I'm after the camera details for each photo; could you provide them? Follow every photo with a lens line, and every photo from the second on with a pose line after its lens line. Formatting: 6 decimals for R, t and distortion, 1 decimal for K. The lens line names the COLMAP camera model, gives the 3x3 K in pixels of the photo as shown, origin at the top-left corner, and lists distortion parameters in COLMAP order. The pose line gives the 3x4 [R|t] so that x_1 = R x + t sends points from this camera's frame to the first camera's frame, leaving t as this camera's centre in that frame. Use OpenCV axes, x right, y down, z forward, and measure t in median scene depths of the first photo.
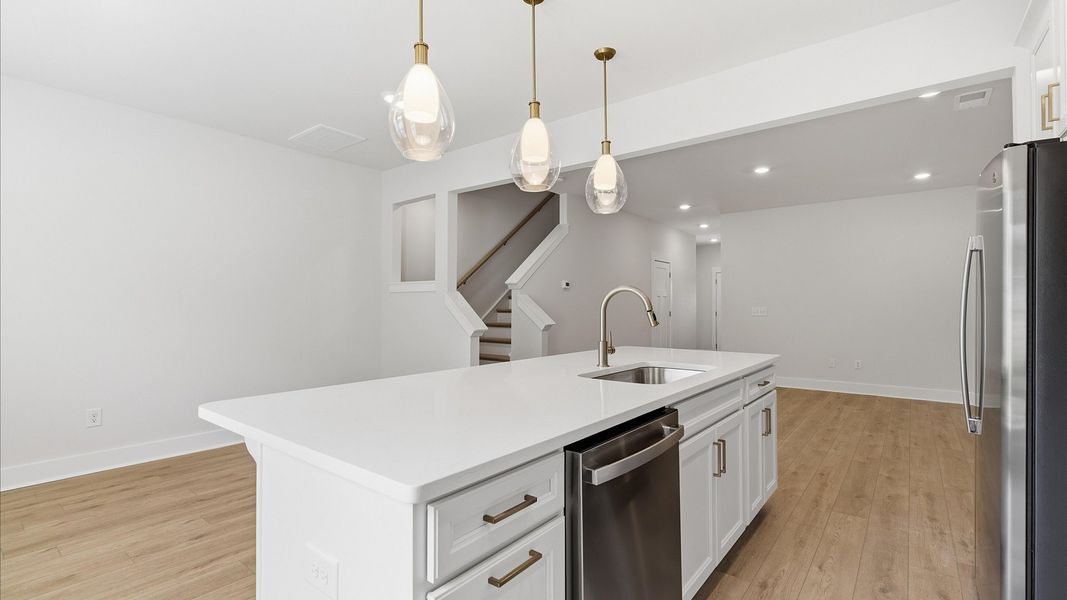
lens RADIAL K [[483.3, 0, 532.5], [0, 483.3, 300.1], [0, 0, 1]] dist [0.000088, 0.000213]
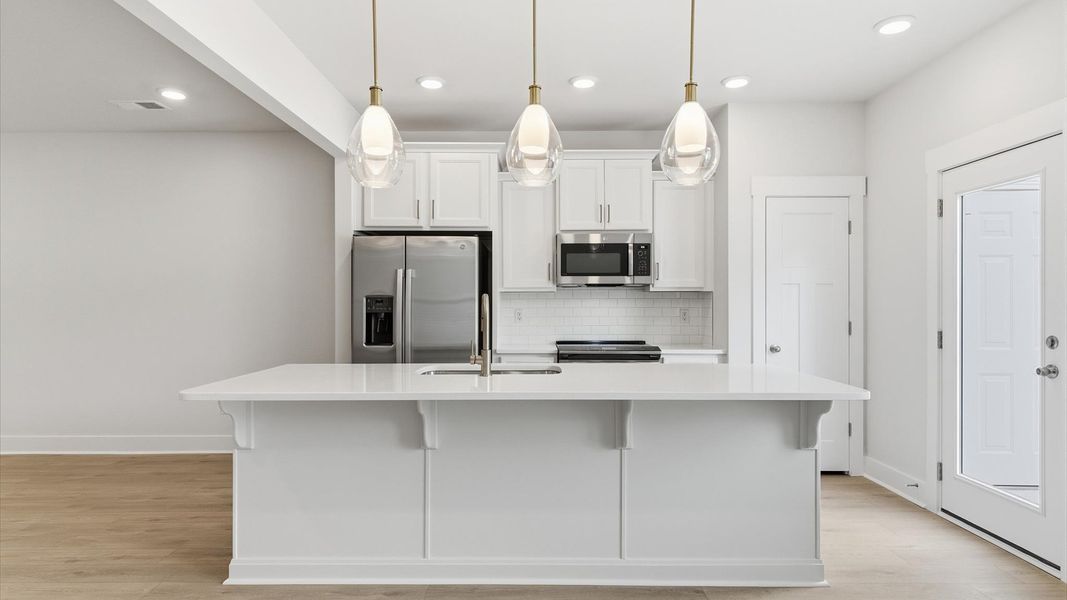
lens RADIAL K [[579.9, 0, 532.2], [0, 579.9, 300.1], [0, 0, 1]] dist [0.009432, -0.000077]
pose [[-0.615834, 0.004751, 0.787861, -0.592975], [-0.009364, 0.999867, -0.013349, 0.000205], [-0.787820, -0.015599, -0.615708, 1.180302]]
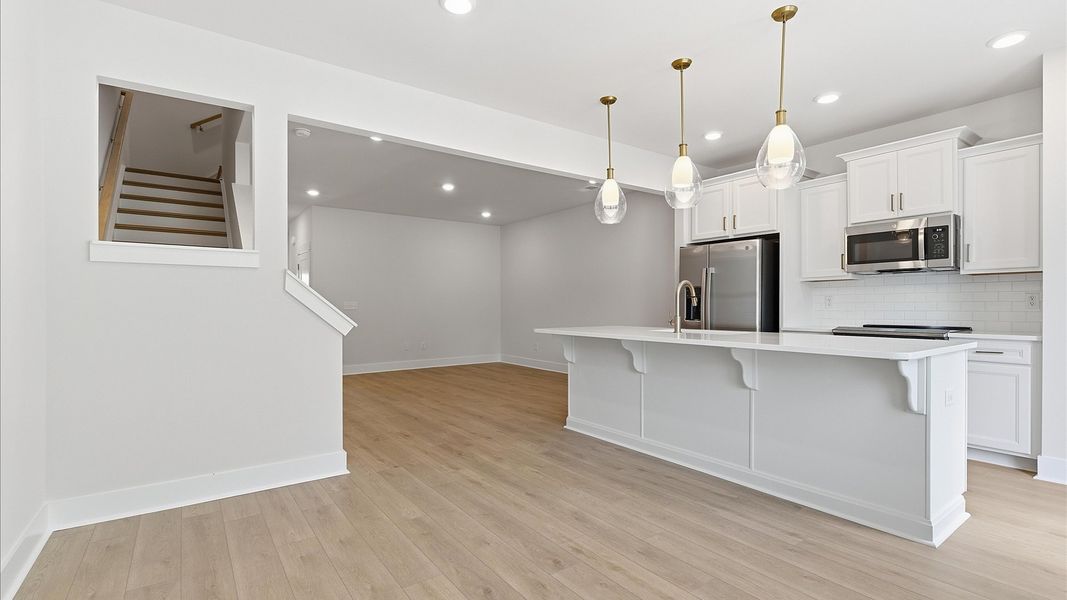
lens RADIAL K [[483.3, 0, 530.5], [0, 483.3, 305.6], [0, 0, 1]] dist [0.000088, 0.000213]
pose [[0.278169, -0.002145, 0.960530, -1.030199], [-0.008420, 0.999954, 0.004672, 0.034406], [-0.960495, -0.009388, 0.278138, 0.732901]]
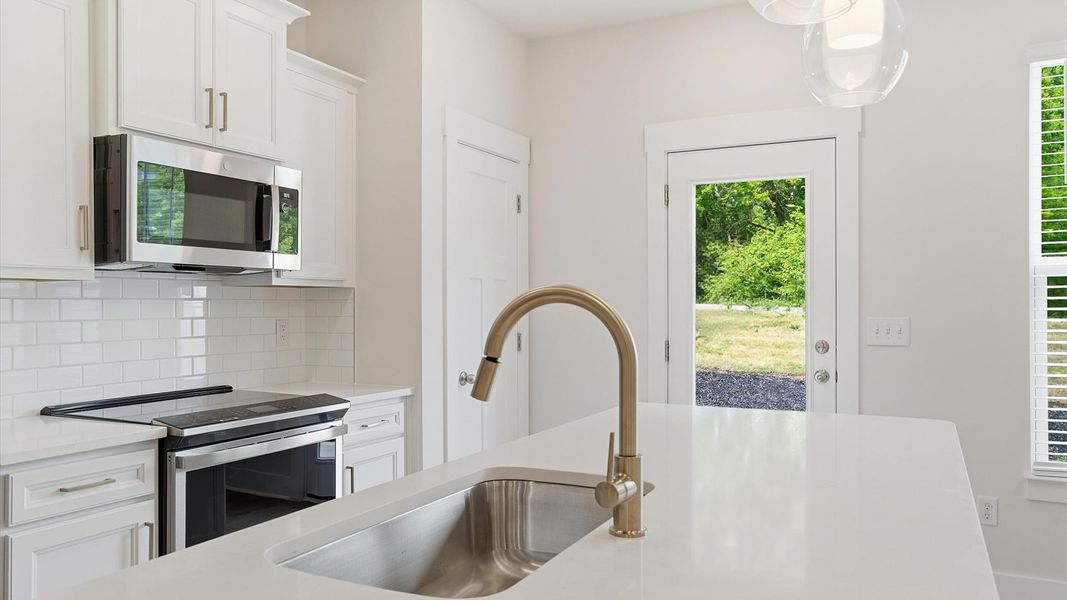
lens RADIAL K [[785.3, 0, 530.7], [0, 785.3, 302.7], [0, 0, 1]] dist [-0.007309, 0.007103]
pose [[-0.979624, -0.001166, -0.200837, 0.231387], [0.001455, 0.999916, -0.012903, -0.008171], [0.200835, -0.012932, -0.979540, 1.084386]]
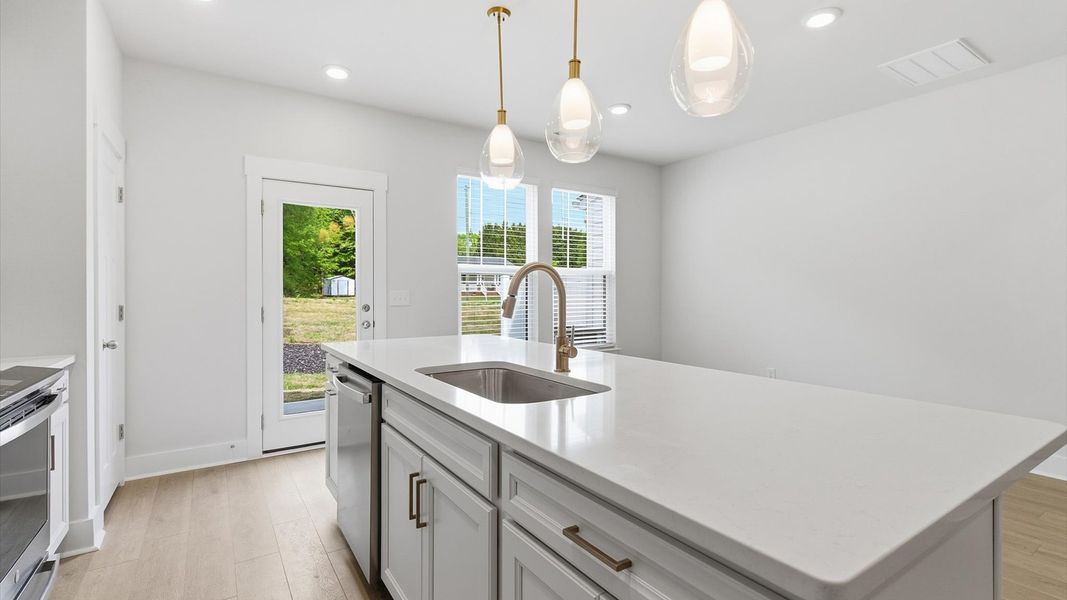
lens RADIAL K [[483.3, 0, 535.6], [0, 483.3, 295.1], [0, 0, 1]] dist [0.000088, 0.000213]
pose [[-0.301583, 0.003154, -0.953435, 0.627708], [0.011855, 0.999930, -0.000442, 0.014648], [0.953366, -0.011437, -0.301599, 0.849009]]
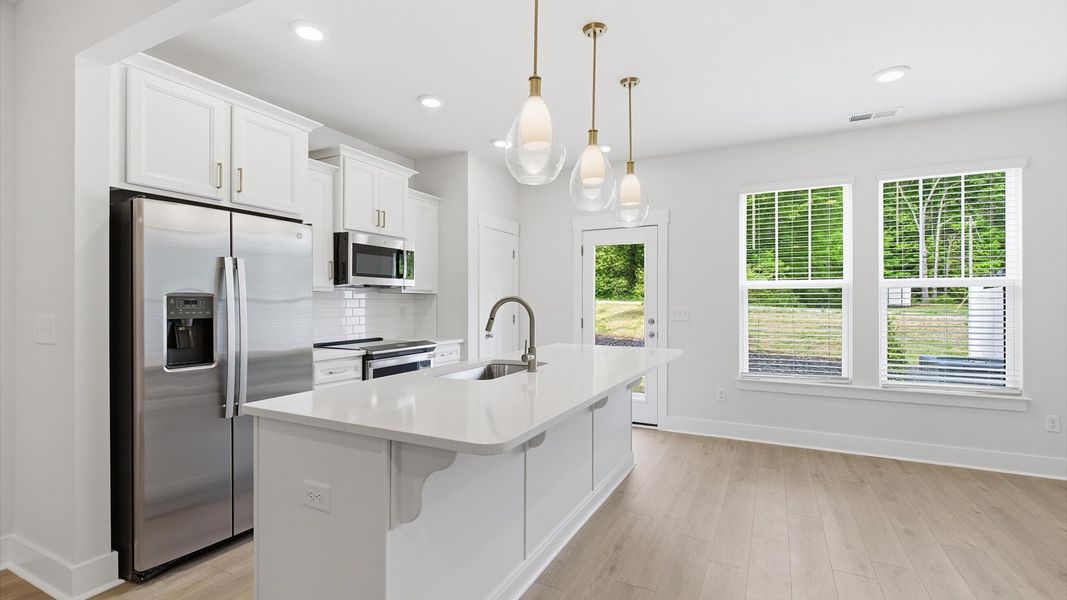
lens RADIAL K [[483.3, 0, 532.2], [0, 483.3, 300.6], [0, 0, 1]] dist [0.000088, 0.000213]
pose [[-0.980014, -0.002693, -0.198910, 0.261127], [-0.000155, 0.999918, -0.012776, -0.004032], [0.198929, -0.012489, -0.979934, 1.465582]]
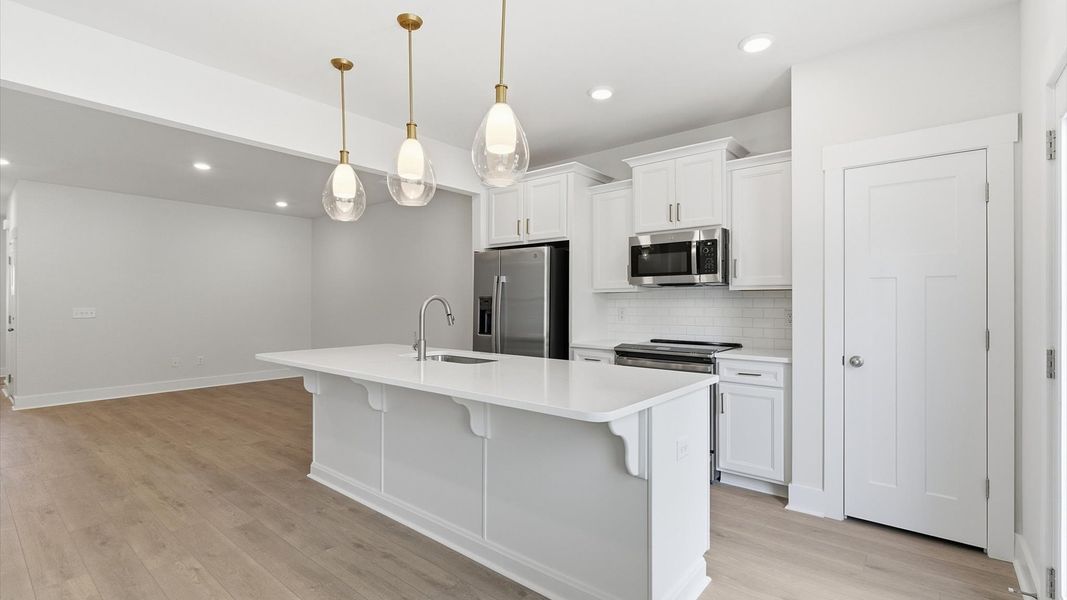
lens RADIAL K [[483.3, 0, 527.7], [0, 483.3, 296.8], [0, 0, 1]] dist [0.000088, 0.000213]
pose [[0.027973, 0.012653, 0.999529, -0.762164], [-0.012880, 0.999841, -0.012297, -0.008536], [-0.999526, -0.012530, 0.028132, 0.503237]]
